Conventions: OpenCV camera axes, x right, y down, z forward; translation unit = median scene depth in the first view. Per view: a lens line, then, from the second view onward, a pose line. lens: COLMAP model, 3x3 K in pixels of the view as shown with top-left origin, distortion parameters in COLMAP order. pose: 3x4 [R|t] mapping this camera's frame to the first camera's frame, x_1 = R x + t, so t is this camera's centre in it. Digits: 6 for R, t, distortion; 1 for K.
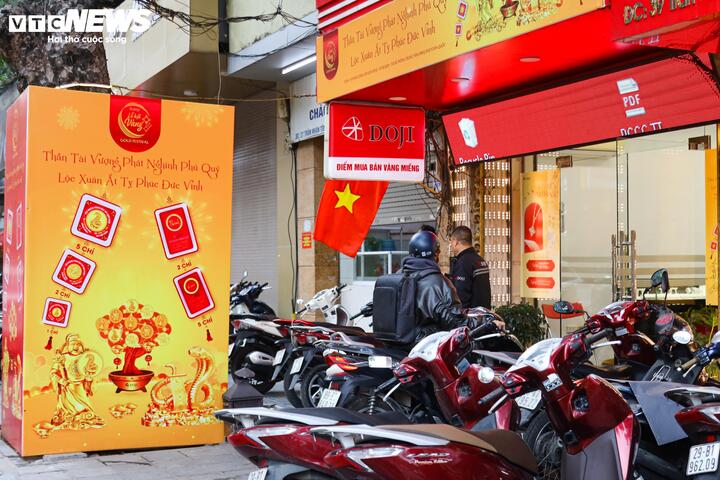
lens RADIAL K [[1000.6, 0, 359.8], [0, 1000.6, 240.2], [0, 0, 1]] dist [-0.077465, 0.000000]
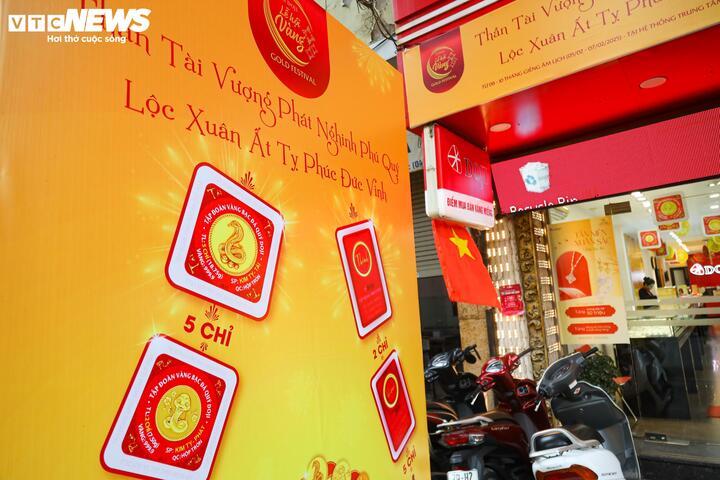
lens RADIAL K [[461.9, 0, 361.1], [0, 461.9, 239.4], [0, 0, 1]] dist [0.005165, 0.000837]
pose [[0.890428, 0.007861, 0.455056, -0.288054], [0.060220, 0.989025, -0.134920, 0.002723], [-0.451123, 0.147540, 0.880182, 0.810368]]
